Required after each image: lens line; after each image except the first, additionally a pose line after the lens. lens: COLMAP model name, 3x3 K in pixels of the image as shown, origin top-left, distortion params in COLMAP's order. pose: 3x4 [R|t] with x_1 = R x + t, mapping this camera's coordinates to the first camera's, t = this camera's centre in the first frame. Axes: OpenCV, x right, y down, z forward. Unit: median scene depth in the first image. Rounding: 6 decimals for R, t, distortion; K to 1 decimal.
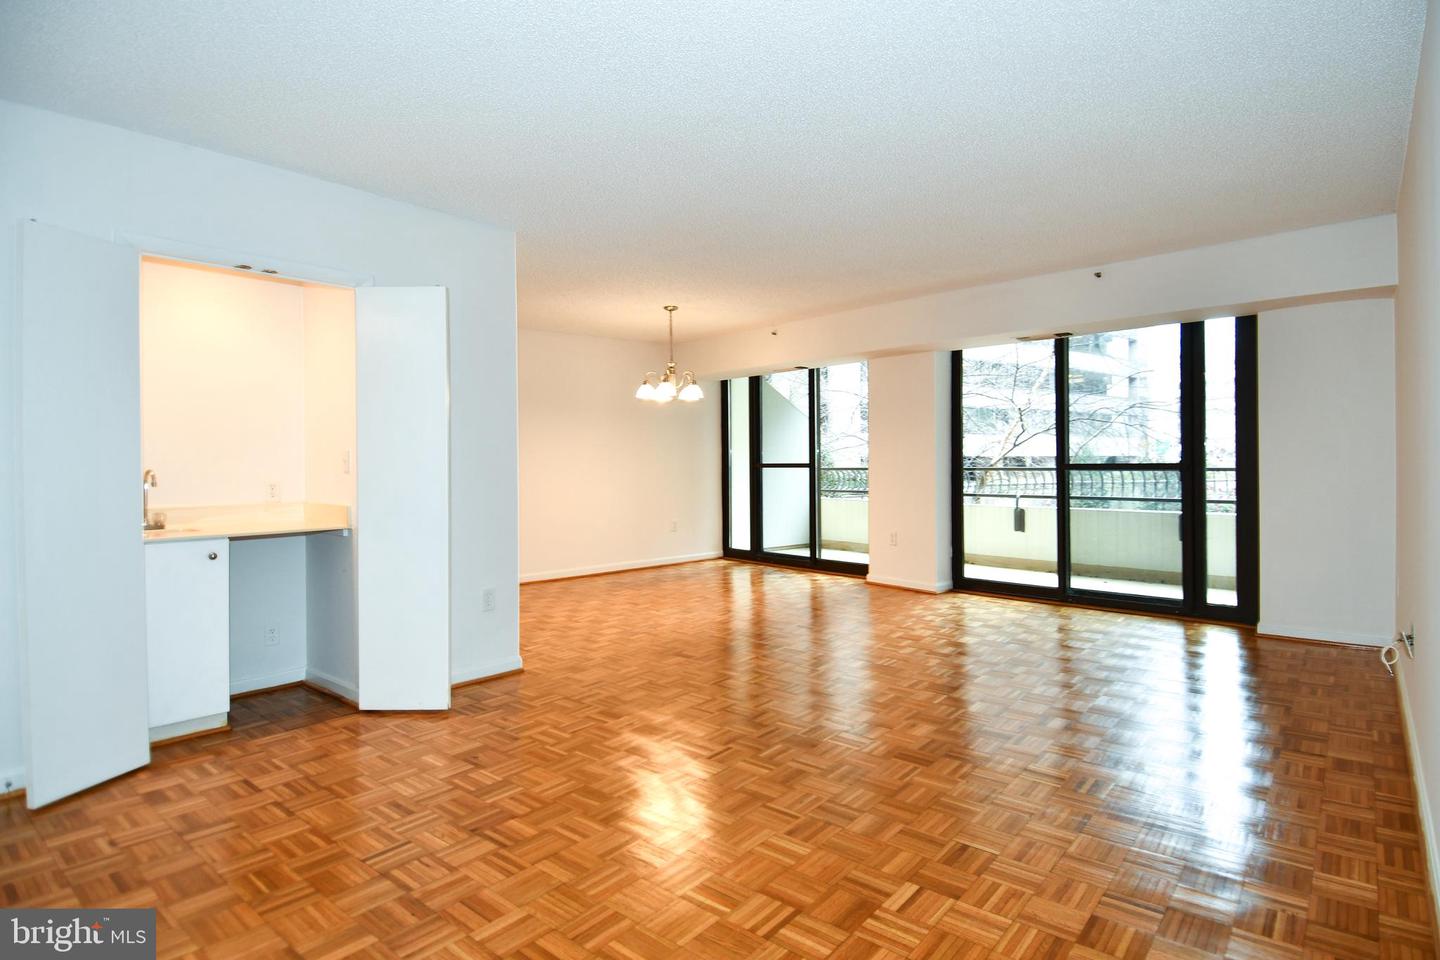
lens RADIAL K [[761.0, 0, 739.3], [0, 761.0, 498.3], [0, 0, 1]] dist [0.023009, -0.025870]
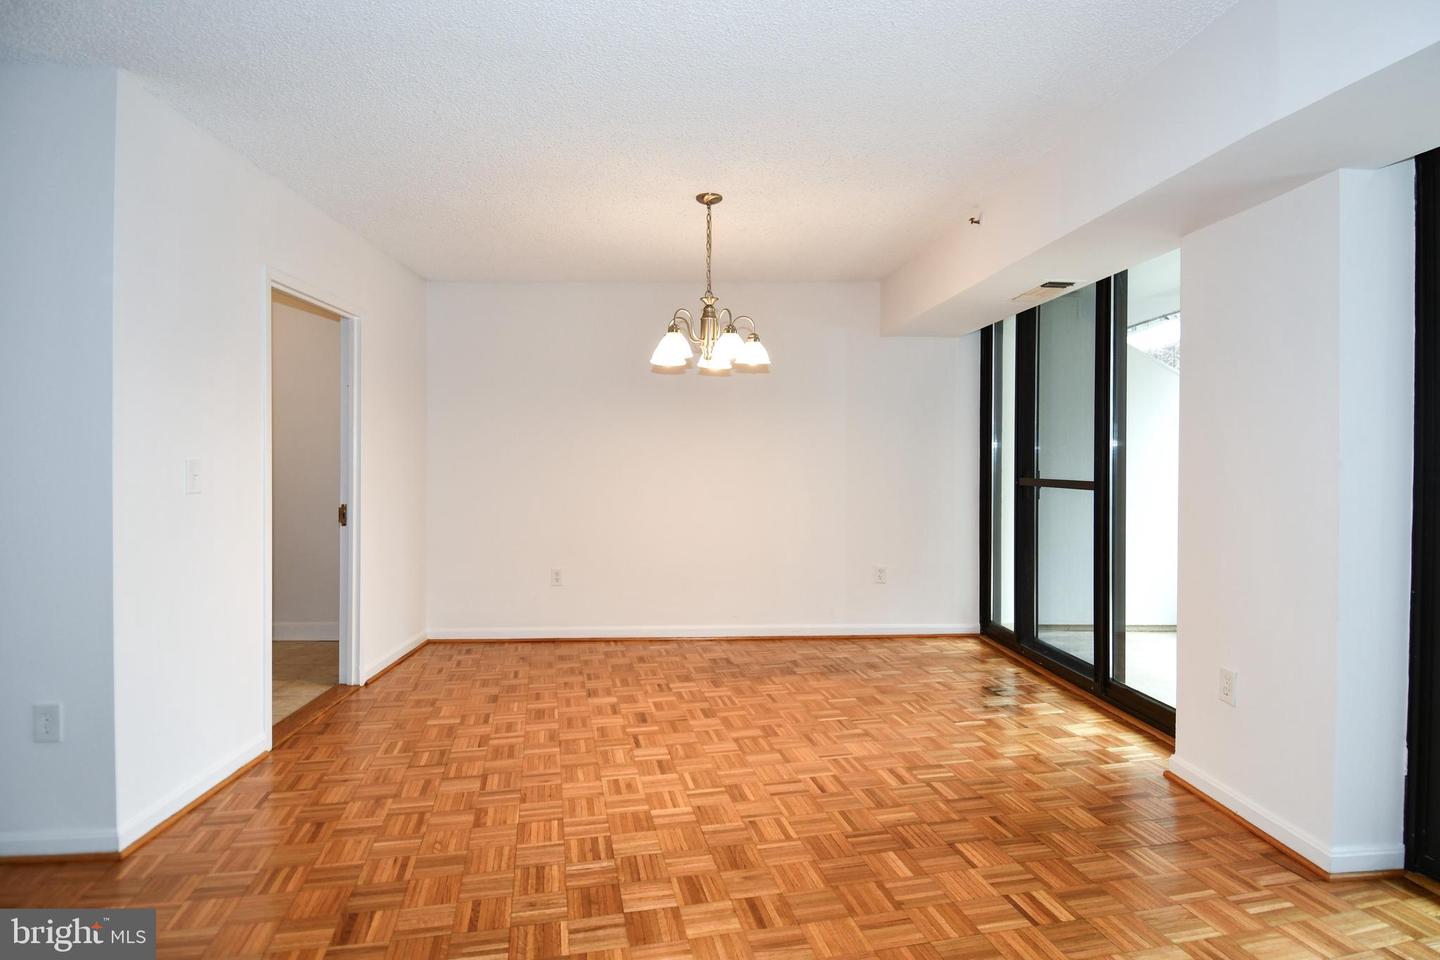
lens RADIAL K [[780.2, 0, 697.8], [0, 780.2, 464.9], [0, 0, 1]] dist [0.008696, -0.011999]
pose [[0.785453, 0.014537, -0.618750, 0.482802], [-0.043580, 0.998542, -0.031862, -0.069793], [0.617385, 0.051991, 0.784942, 1.040056]]
